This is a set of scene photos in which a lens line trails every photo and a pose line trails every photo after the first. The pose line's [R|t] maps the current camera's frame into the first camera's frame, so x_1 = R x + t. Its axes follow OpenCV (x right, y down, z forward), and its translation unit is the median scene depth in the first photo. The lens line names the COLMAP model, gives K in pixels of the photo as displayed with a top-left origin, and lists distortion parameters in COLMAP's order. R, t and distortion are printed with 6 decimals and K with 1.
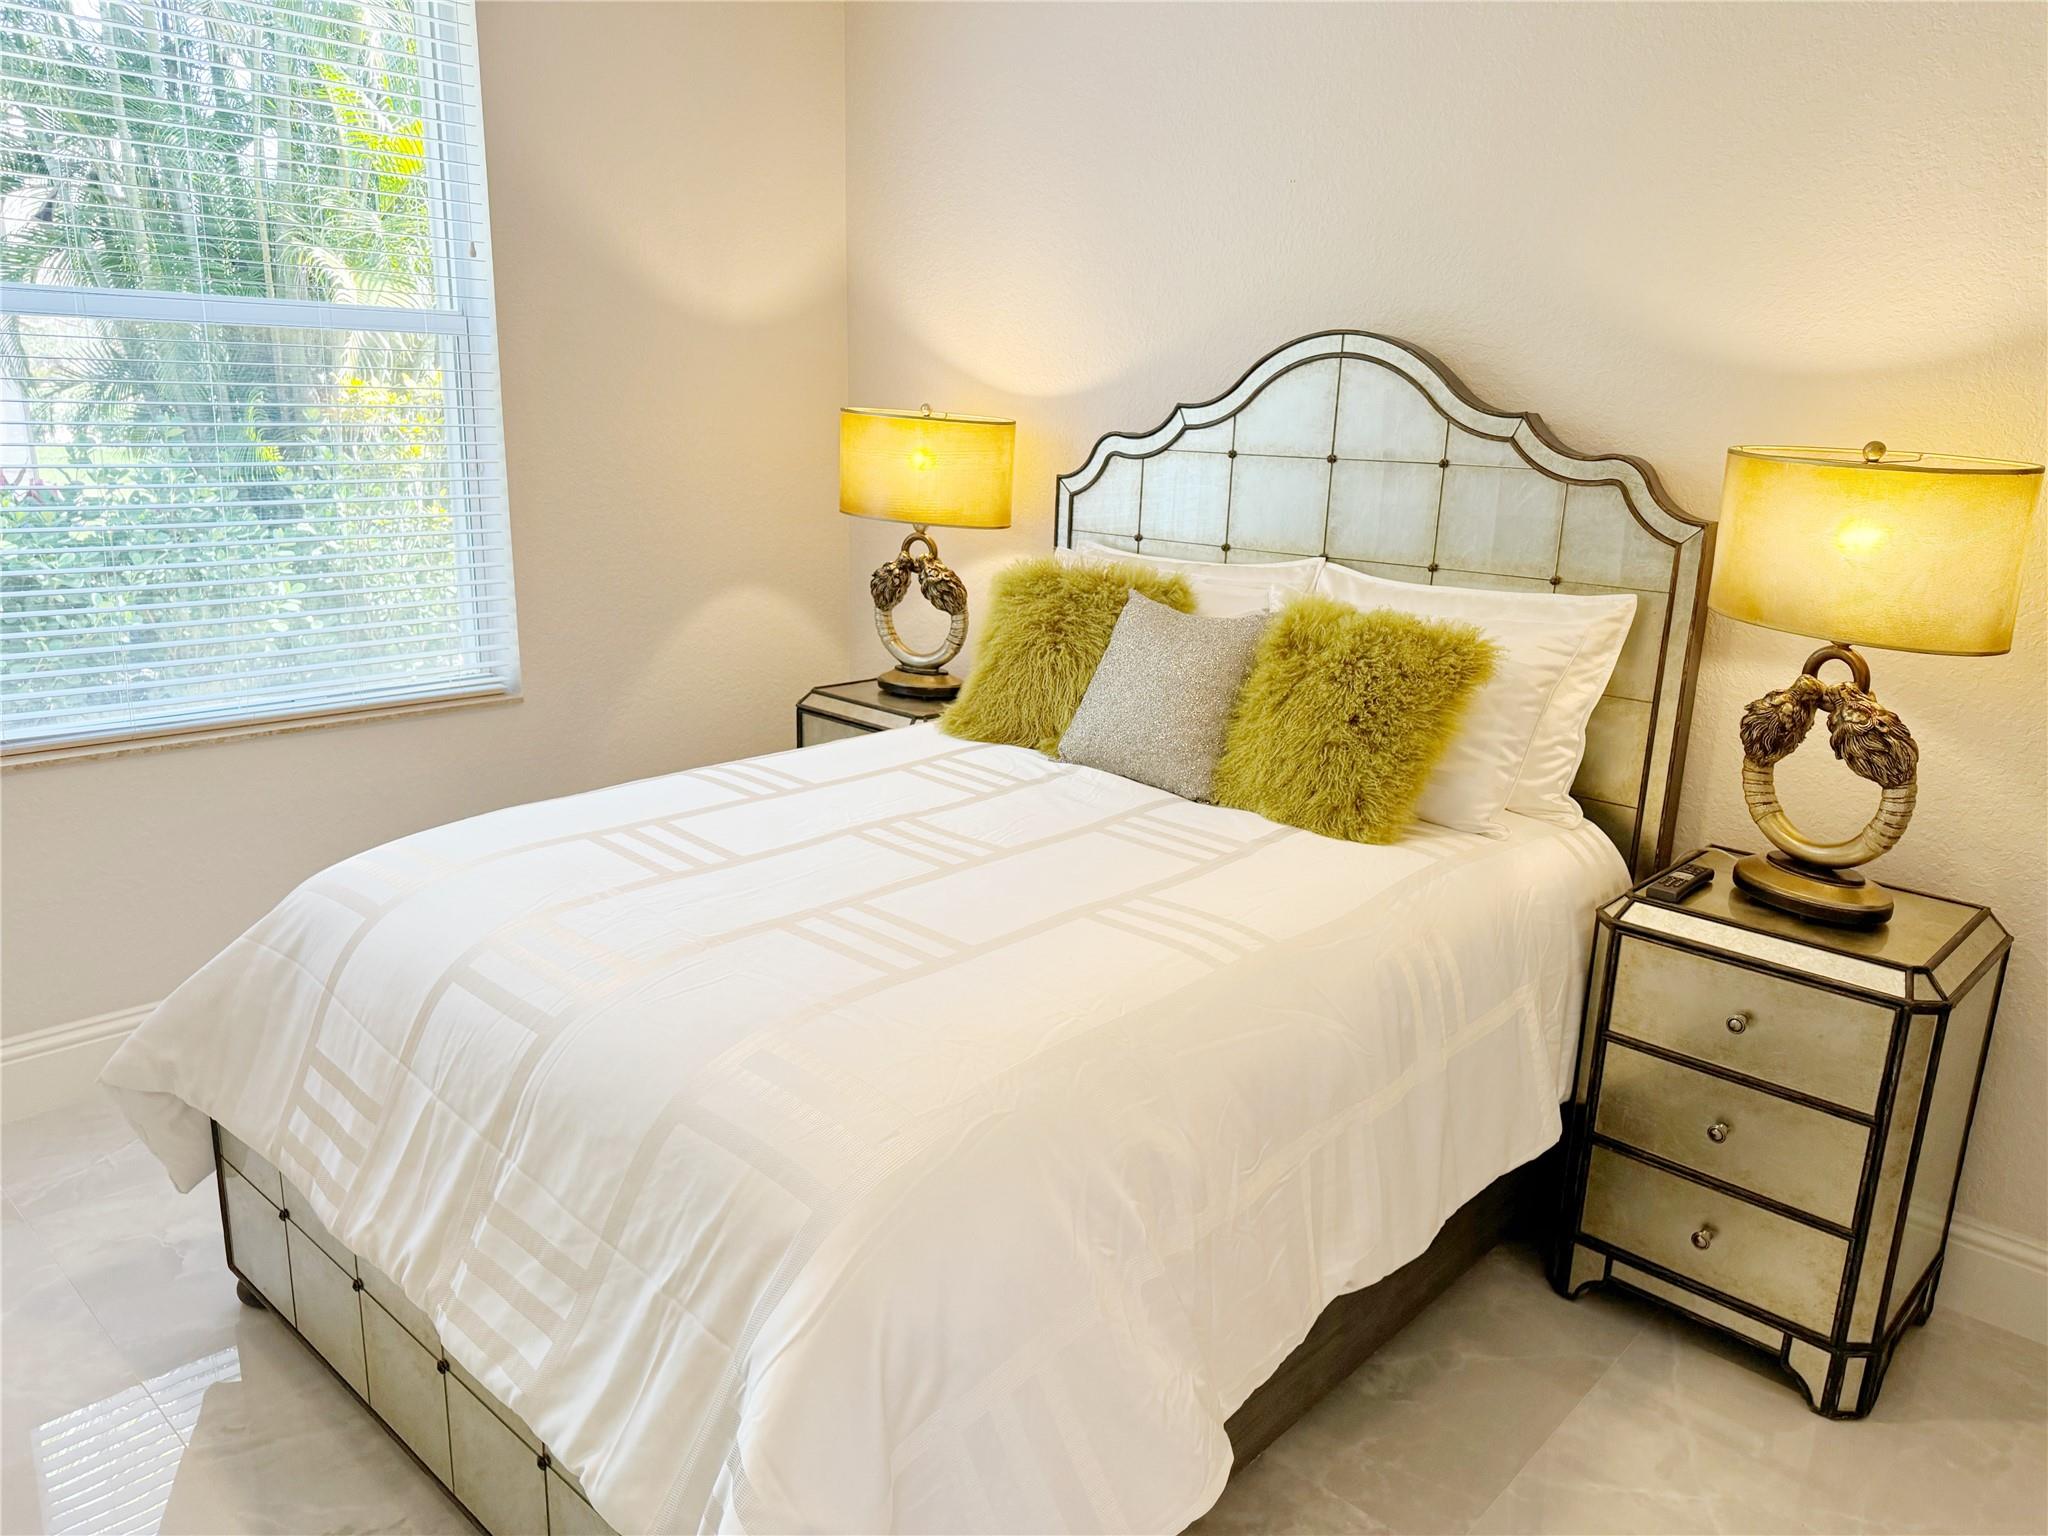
lens RADIAL K [[1453.2, 0, 1026.9], [0, 1453.2, 778.1], [0, 0, 1]] dist [0.042367, -0.034160]
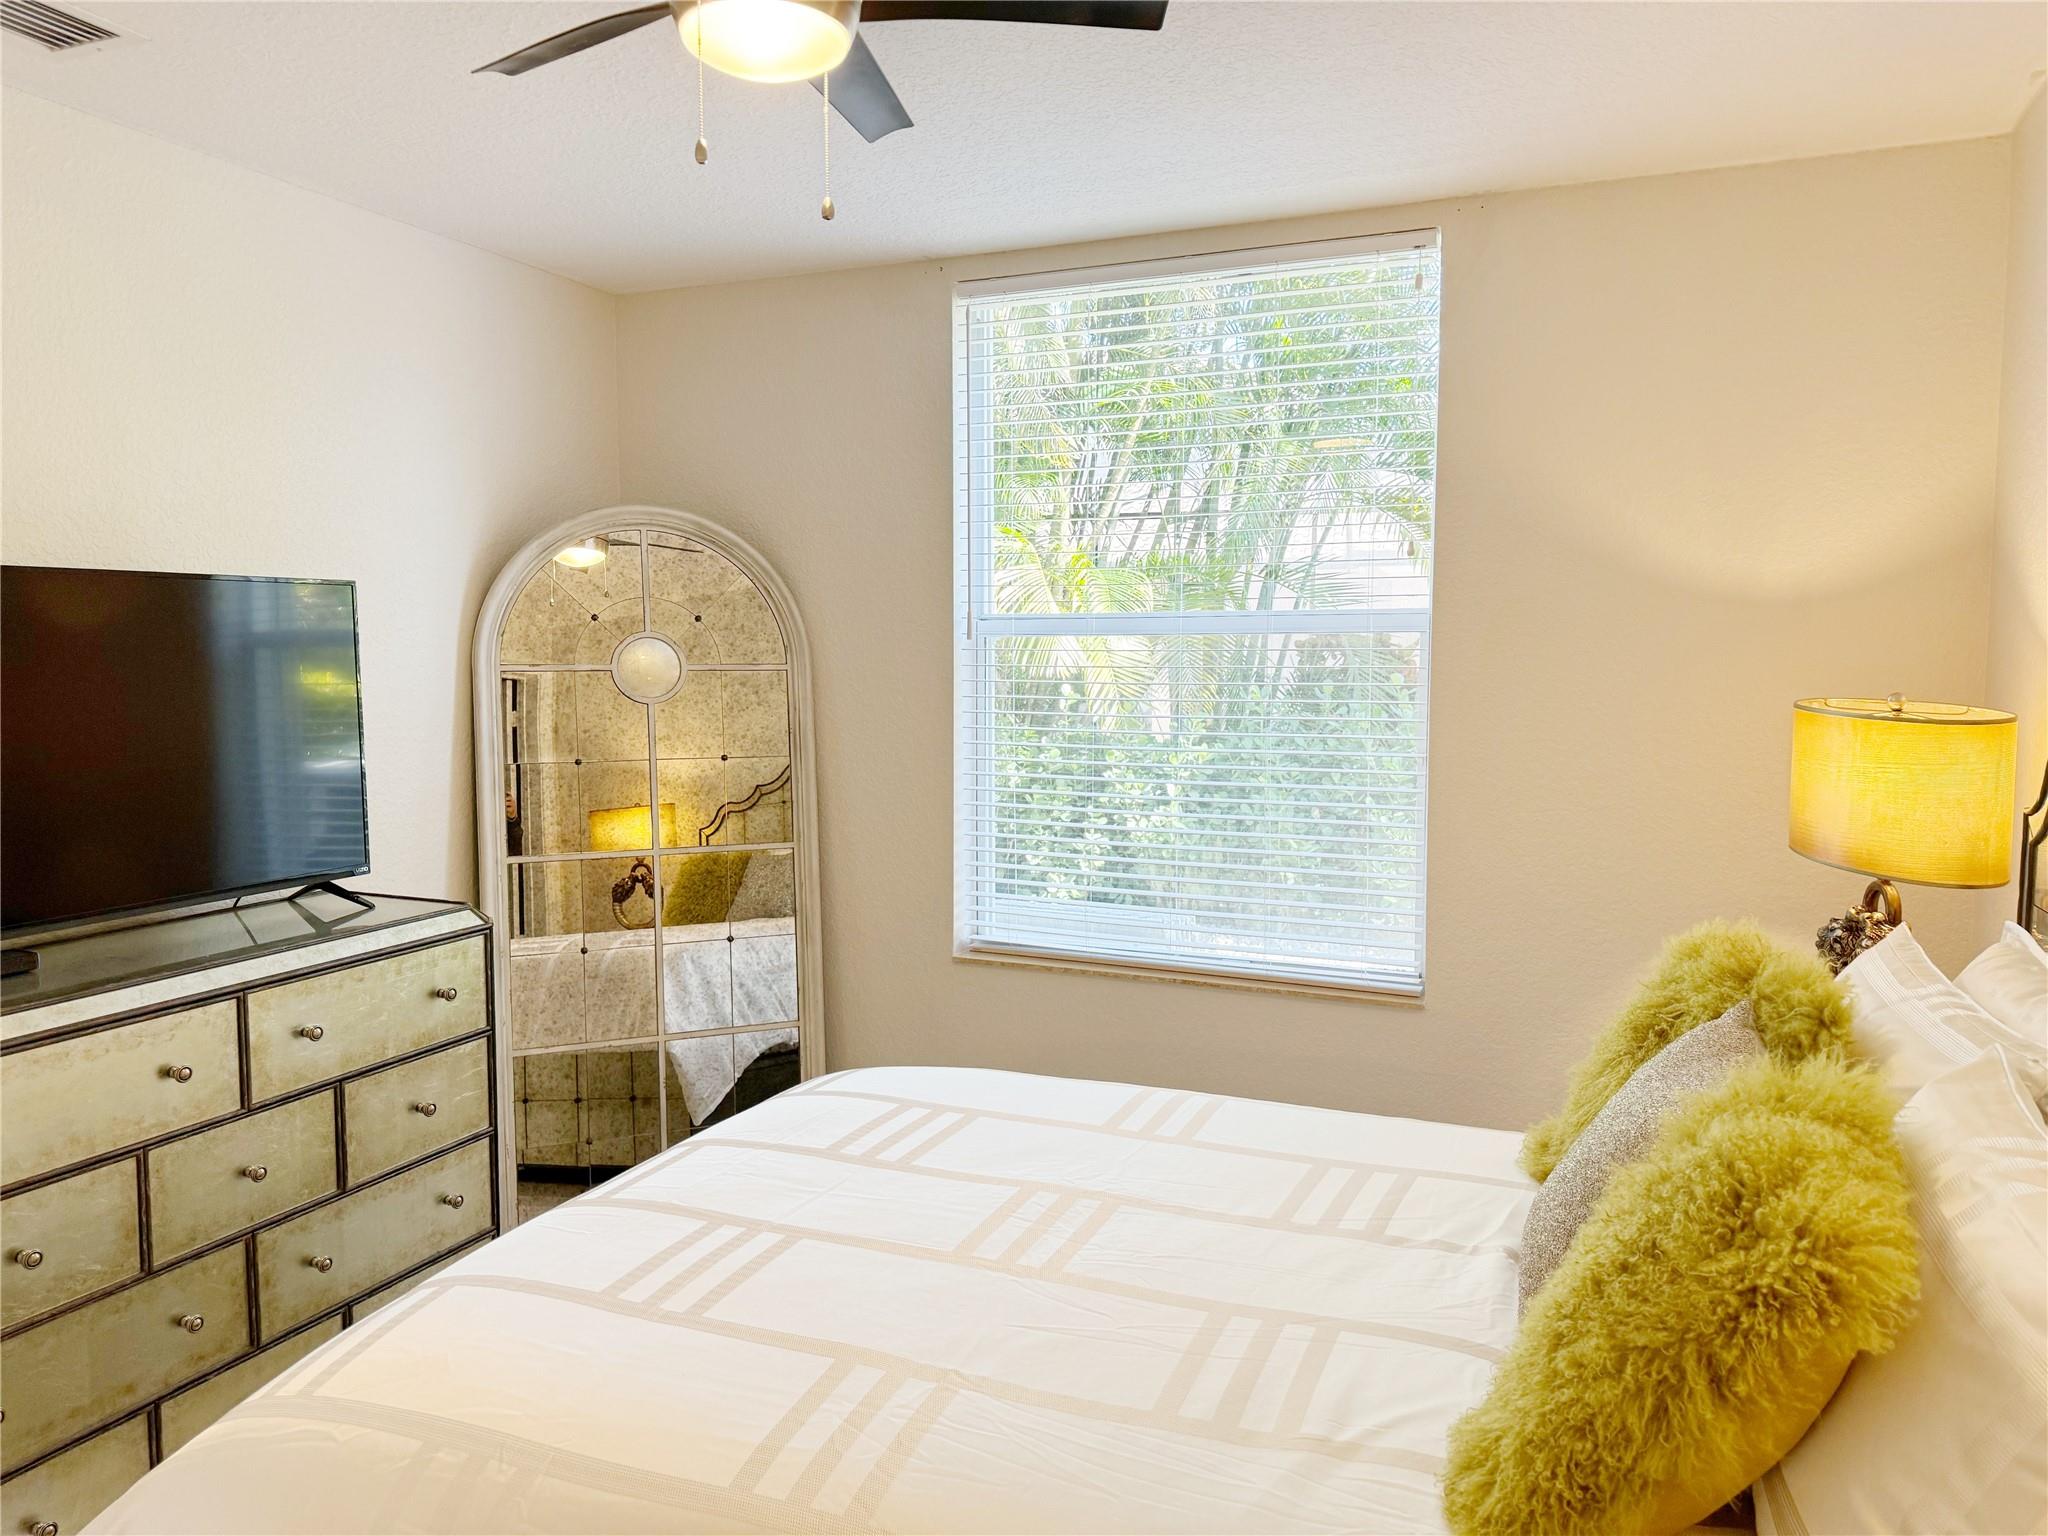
lens RADIAL K [[1433.2, 0, 1038.8], [0, 1433.2, 770.4], [0, 0, 1]] dist [0.072640, -0.082526]
pose [[0.357546, 0.048634, -0.932628, 0.601389], [-0.237106, 0.970648, -0.040284, -0.152940], [0.903295, 0.235535, 0.358583, 0.613381]]
